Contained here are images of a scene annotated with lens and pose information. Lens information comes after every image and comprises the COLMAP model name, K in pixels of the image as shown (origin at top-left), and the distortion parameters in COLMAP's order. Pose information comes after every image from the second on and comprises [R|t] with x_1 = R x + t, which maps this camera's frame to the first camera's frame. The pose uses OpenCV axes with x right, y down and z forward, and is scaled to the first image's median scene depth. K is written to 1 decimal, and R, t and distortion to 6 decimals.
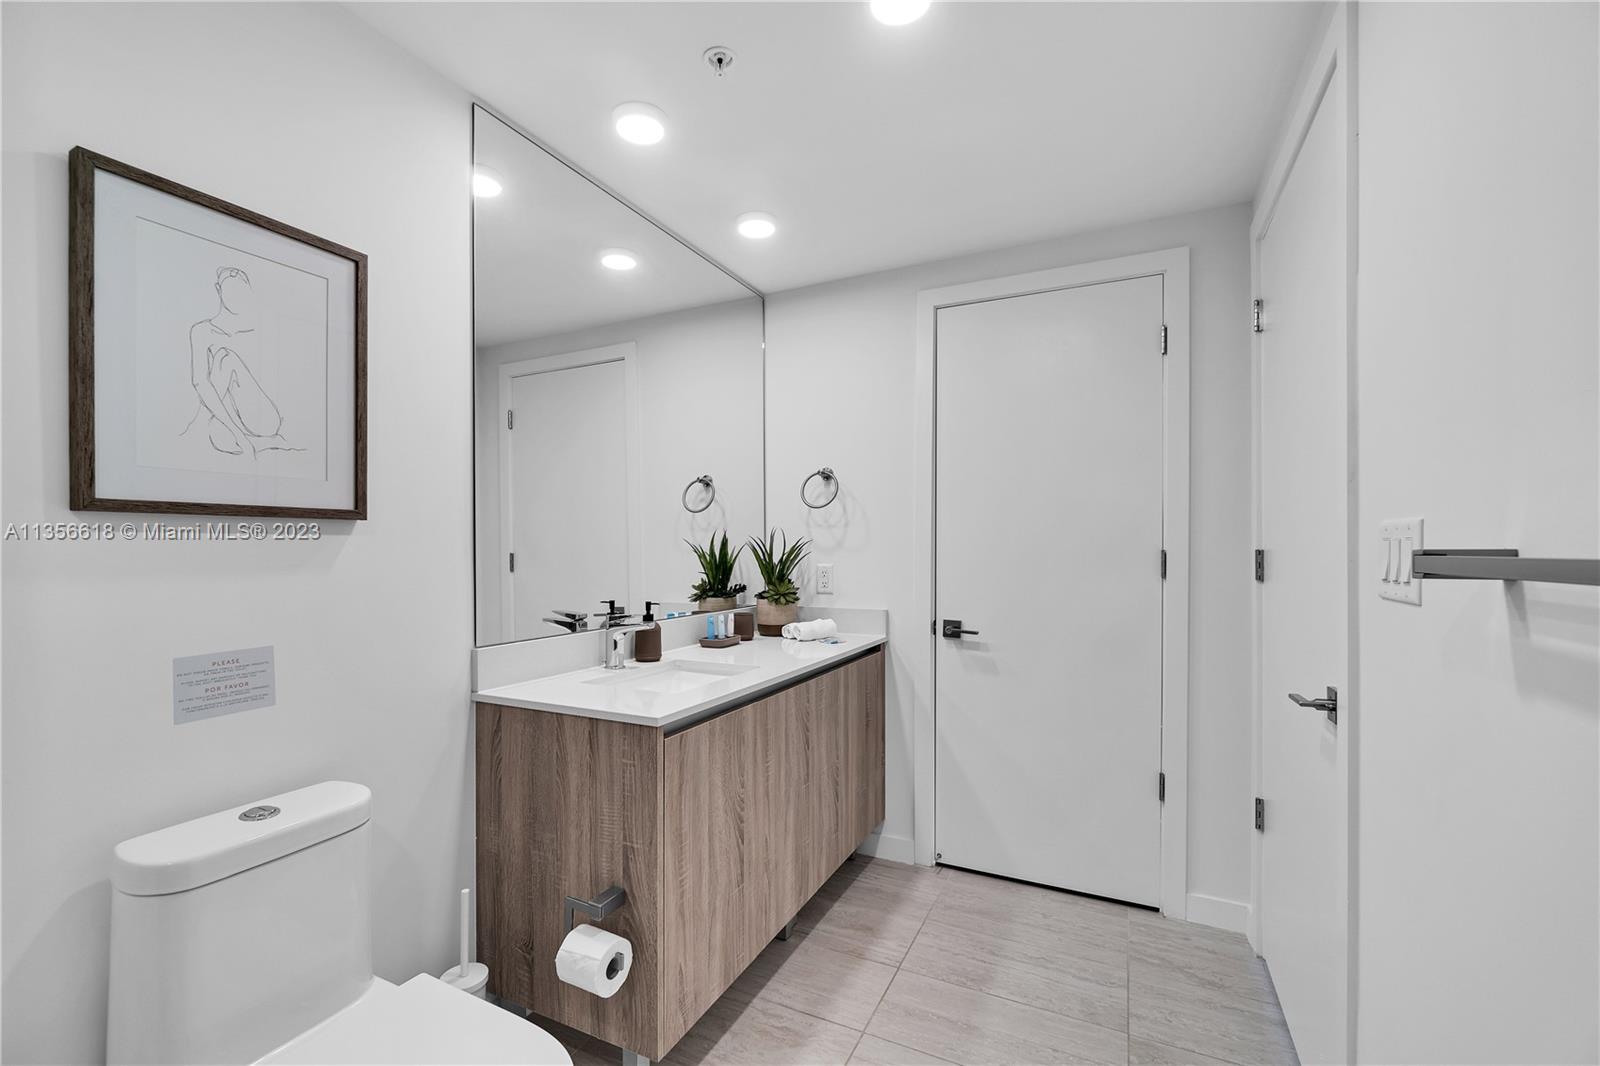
lens RADIAL K [[698.0, 0, 793.8], [0, 698.0, 534.5], [0, 0, 1]] dist [-0.000894, 0.000088]
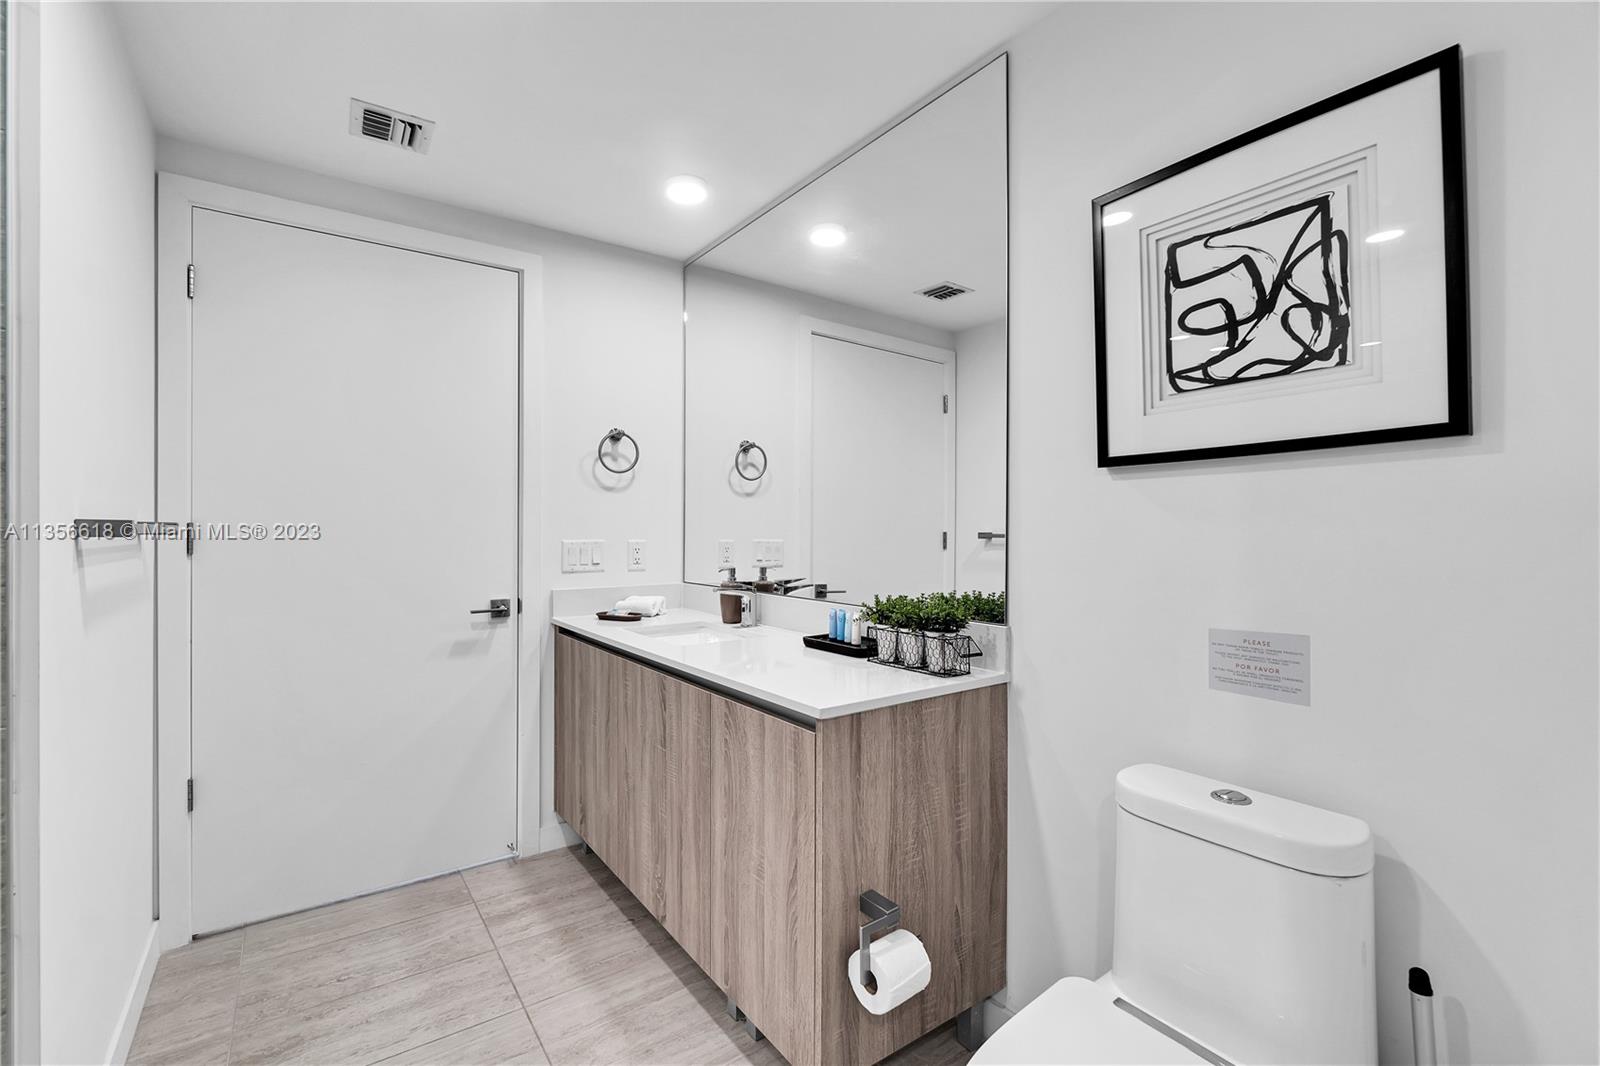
lens RADIAL K [[698.0, 0, 793.8], [0, 698.0, 534.5], [0, 0, 1]] dist [-0.000894, 0.000088]
pose [[-0.477414, 0.007824, -0.878644, 0.381255], [0.010432, 0.999940, 0.003235, 0.018214], [0.878617, -0.007622, -0.477467, 0.908870]]
